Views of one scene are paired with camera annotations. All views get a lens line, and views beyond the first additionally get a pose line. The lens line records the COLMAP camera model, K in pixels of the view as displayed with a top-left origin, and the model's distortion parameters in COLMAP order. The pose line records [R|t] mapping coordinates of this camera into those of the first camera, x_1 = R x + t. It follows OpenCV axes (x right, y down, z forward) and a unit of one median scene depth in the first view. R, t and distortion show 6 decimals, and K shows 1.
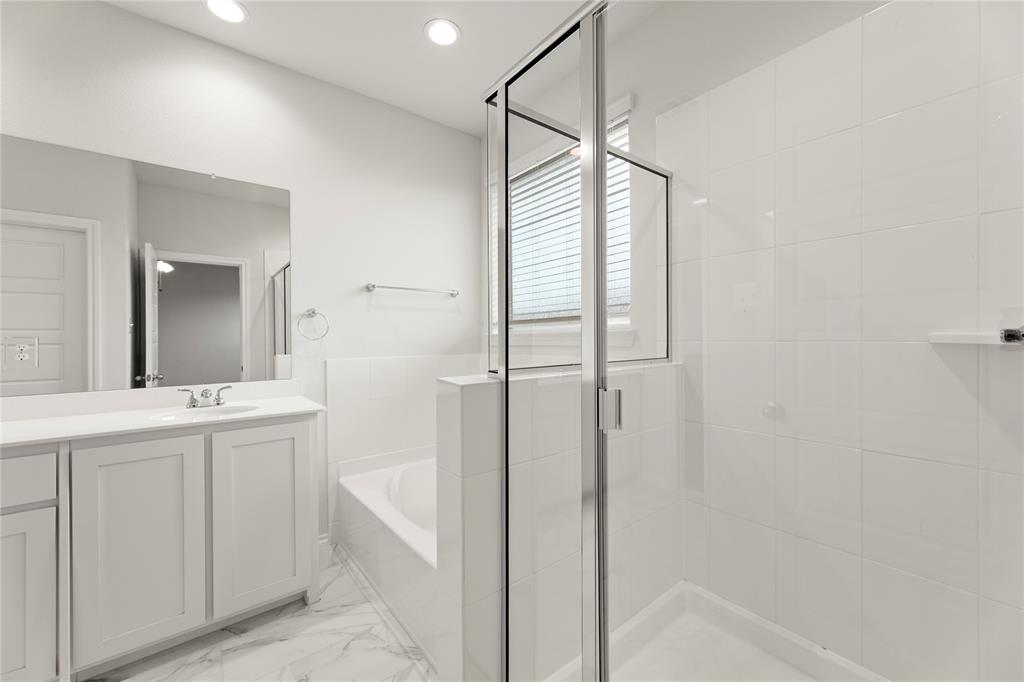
lens RADIAL K [[413.9, 0, 538.8], [0, 413.9, 334.2], [0, 0, 1]] dist [0.000577, -0.000702]
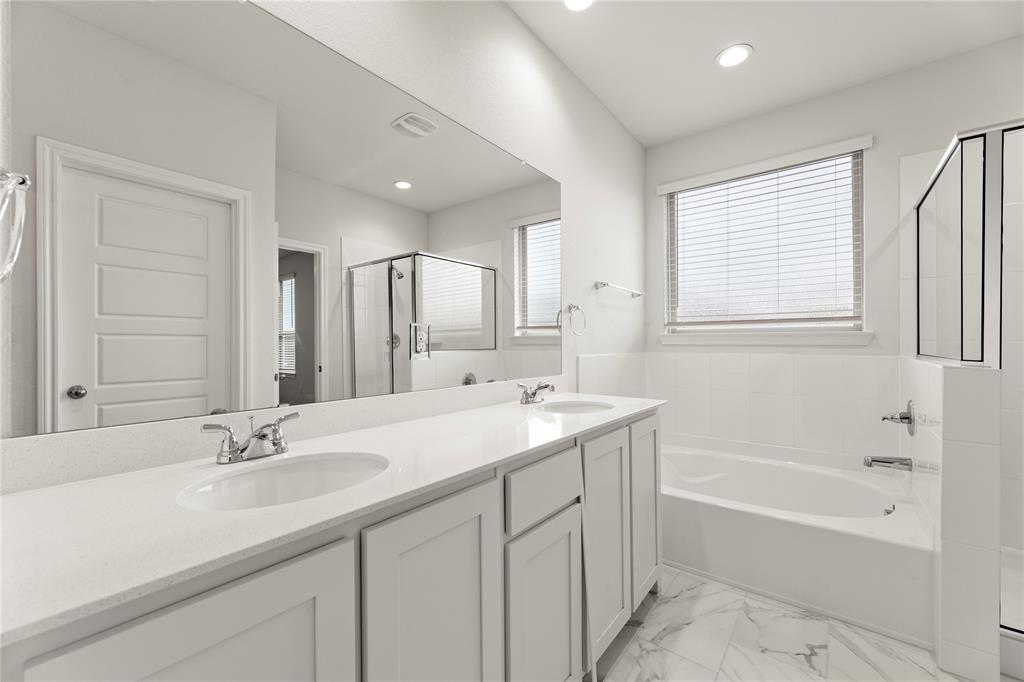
lens RADIAL K [[413.9, 0, 508.8], [0, 413.9, 340.5], [0, 0, 1]] dist [0.000577, -0.000702]
pose [[0.974000, 0.015479, 0.226017, -1.010155], [-0.015616, 0.999877, -0.001184, 0.032542], [-0.226008, -0.002376, 0.974123, 0.076334]]
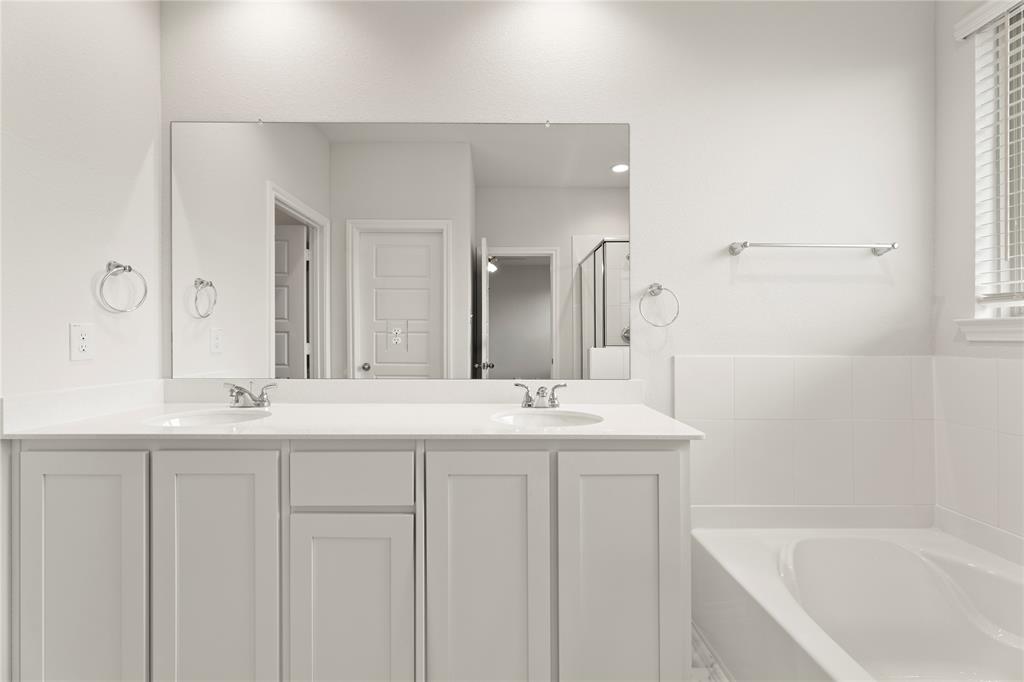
lens RADIAL K [[432.7, 0, 509.3], [0, 432.7, 338.2], [0, 0, 1]] dist [-0.014440, -0.000111]
pose [[0.775966, 0.015253, -0.630590, -0.302650], [-0.005364, 0.999831, 0.017583, 0.023735], [0.630752, -0.010262, 0.775917, 0.288955]]
